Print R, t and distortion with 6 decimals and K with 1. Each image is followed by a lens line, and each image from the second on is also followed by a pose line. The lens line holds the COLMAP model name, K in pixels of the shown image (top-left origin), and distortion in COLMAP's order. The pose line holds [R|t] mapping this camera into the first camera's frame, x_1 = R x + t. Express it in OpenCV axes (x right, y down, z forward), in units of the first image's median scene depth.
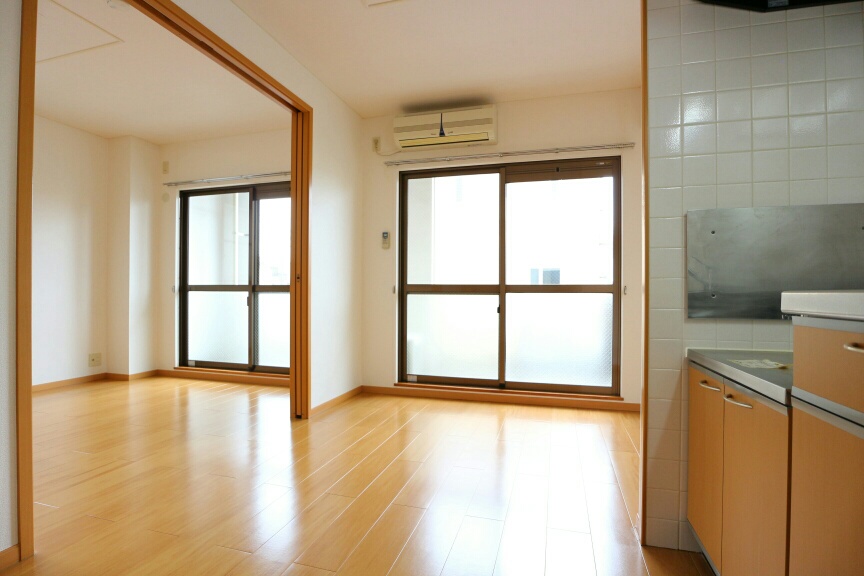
lens RADIAL K [[439.8, 0, 430.9], [0, 439.8, 291.9], [0, 0, 1]] dist [-0.016253, 0.000623]
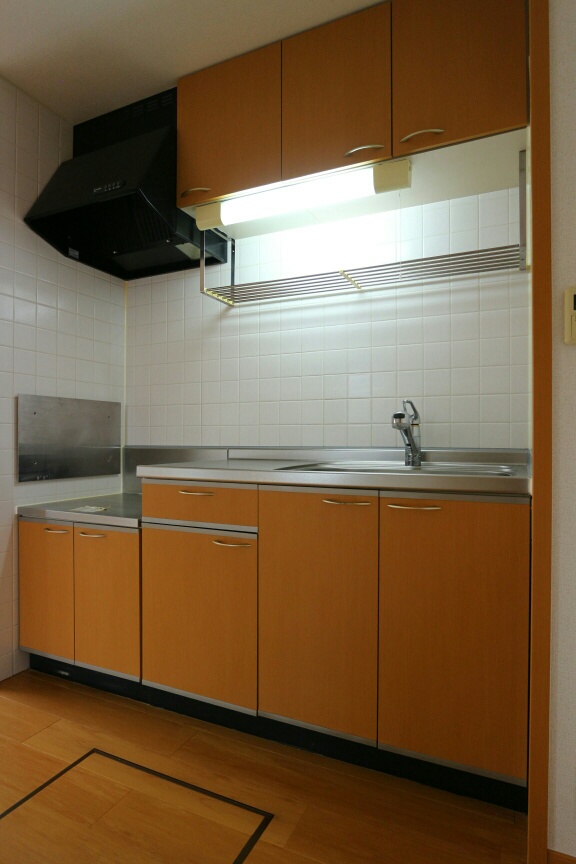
lens RADIAL K [[505.9, 0, 288.7], [0, 505.9, 429.7], [0, 0, 1]] dist [0.000624, 0.000140]
pose [[0.177791, -0.009800, 0.984019, -0.672500], [0.000673, 0.999951, 0.009837, -0.099841], [-0.984068, -0.001087, 0.177789, 0.005123]]
